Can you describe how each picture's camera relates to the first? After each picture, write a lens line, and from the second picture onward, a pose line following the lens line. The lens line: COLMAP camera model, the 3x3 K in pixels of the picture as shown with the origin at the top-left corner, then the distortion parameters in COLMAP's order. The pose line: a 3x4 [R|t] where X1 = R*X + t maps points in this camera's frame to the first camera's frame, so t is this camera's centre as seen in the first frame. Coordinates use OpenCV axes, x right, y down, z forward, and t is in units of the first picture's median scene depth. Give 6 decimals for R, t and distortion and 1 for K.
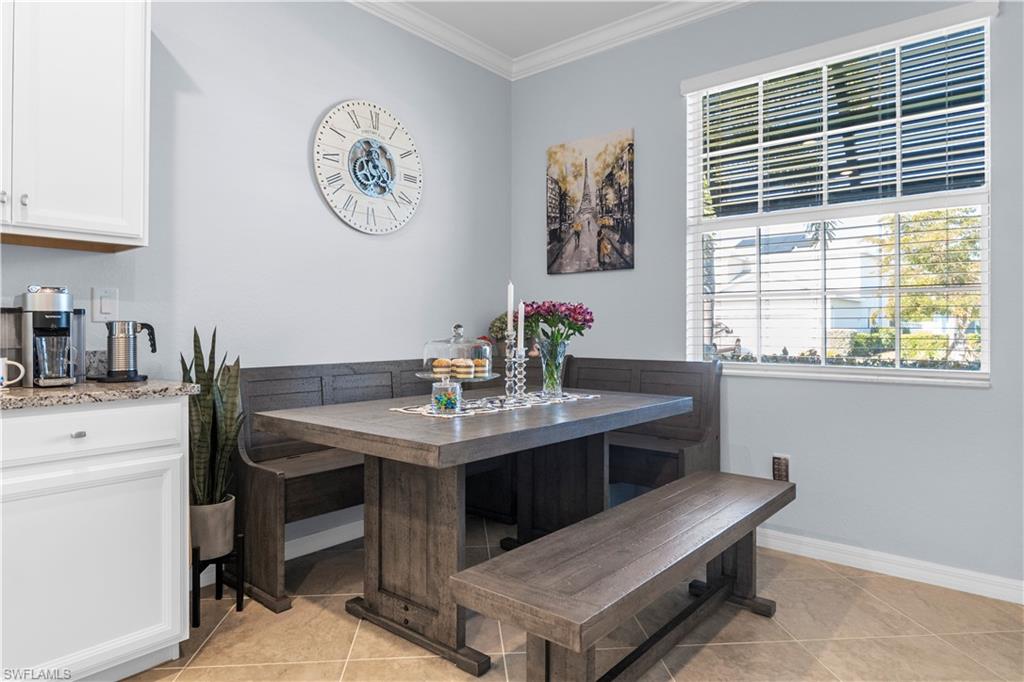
lens RADIAL K [[621.3, 0, 511.9], [0, 621.3, 336.3], [0, 0, 1]] dist [0.005009, 0.000354]
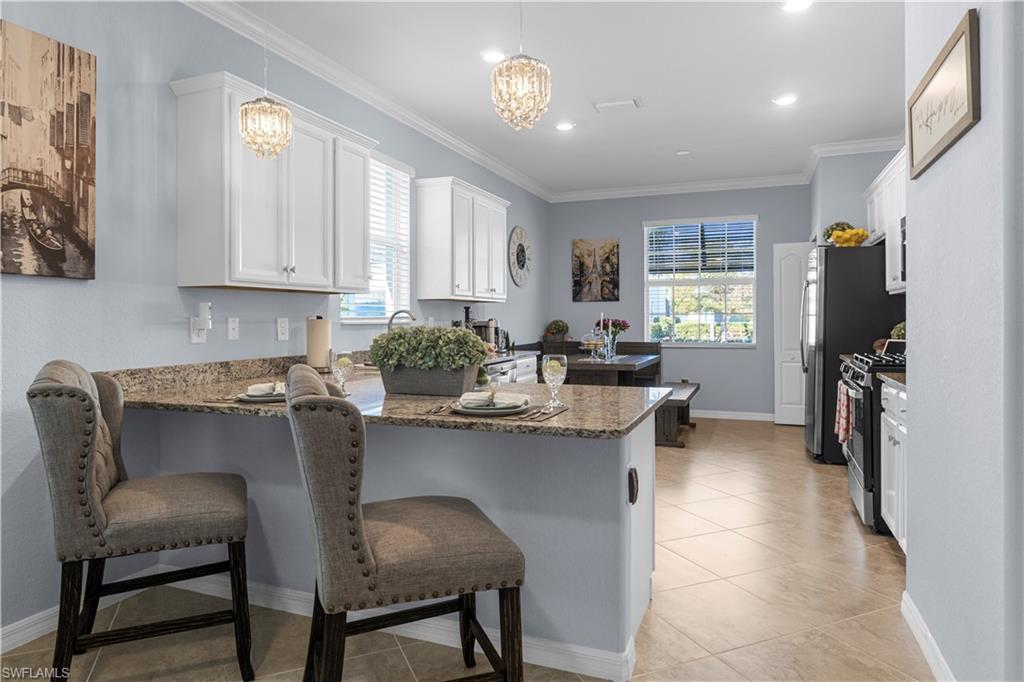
lens RADIAL K [[621.3, 0, 512.0], [0, 621.3, 335.9], [0, 0, 1]] dist [0.005009, 0.000354]
pose [[0.950471, -0.011761, 0.310590, -0.838007], [0.006648, 0.999825, 0.017514, -0.025194], [-0.310742, -0.014581, 0.950383, -0.965668]]
